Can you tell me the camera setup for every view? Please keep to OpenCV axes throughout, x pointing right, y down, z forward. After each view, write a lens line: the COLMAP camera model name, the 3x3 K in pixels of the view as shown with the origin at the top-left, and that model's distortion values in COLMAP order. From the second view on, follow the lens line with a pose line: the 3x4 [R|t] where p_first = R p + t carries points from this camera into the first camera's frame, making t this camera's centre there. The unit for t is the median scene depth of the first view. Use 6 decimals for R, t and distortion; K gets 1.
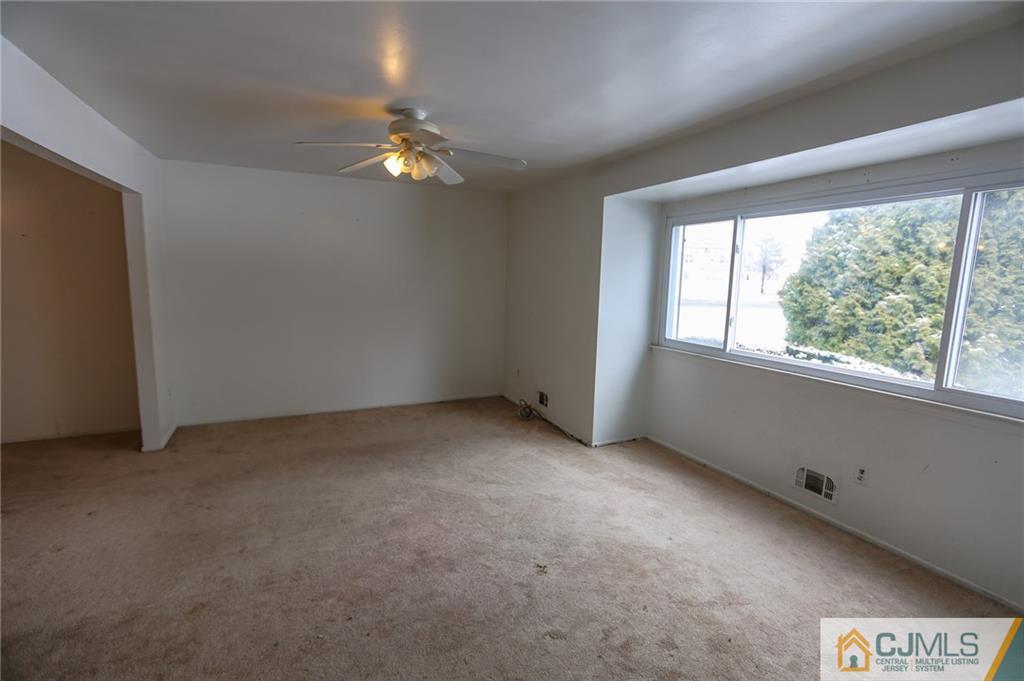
lens RADIAL K [[462.1, 0, 506.5], [0, 462.1, 339.8], [0, 0, 1]] dist [-0.014877, 0.000569]
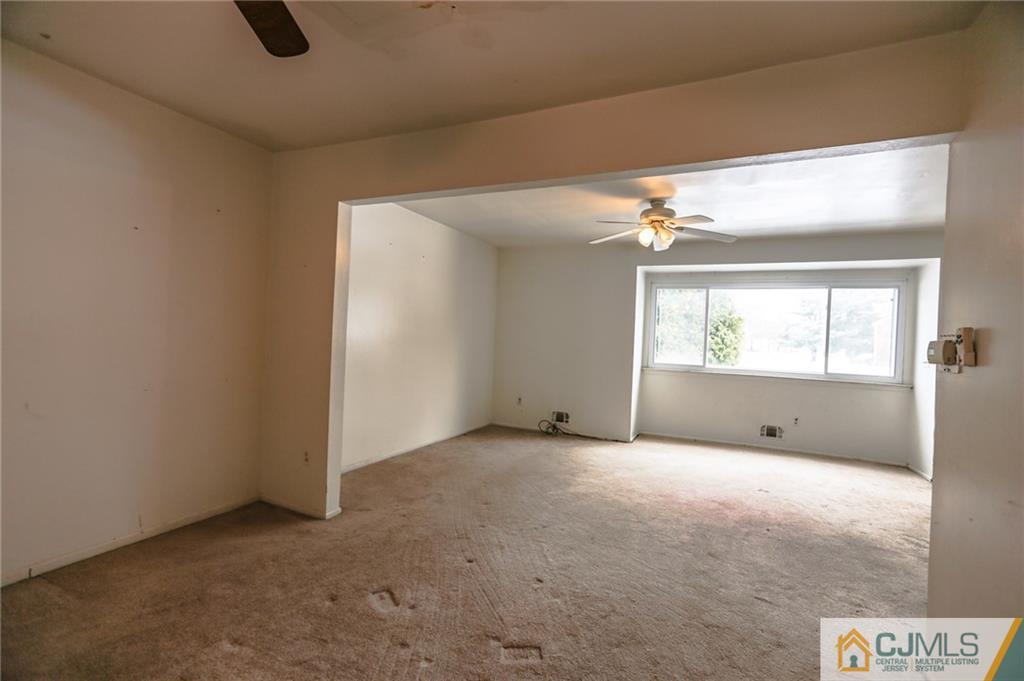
lens RADIAL K [[462.1, 0, 506.5], [0, 462.1, 339.8], [0, 0, 1]] dist [-0.014877, 0.000569]
pose [[0.780918, -0.001608, 0.624632, -1.185509], [0.065696, 0.994662, -0.079572, 0.014894], [-0.621170, 0.103175, 0.776855, 0.157419]]
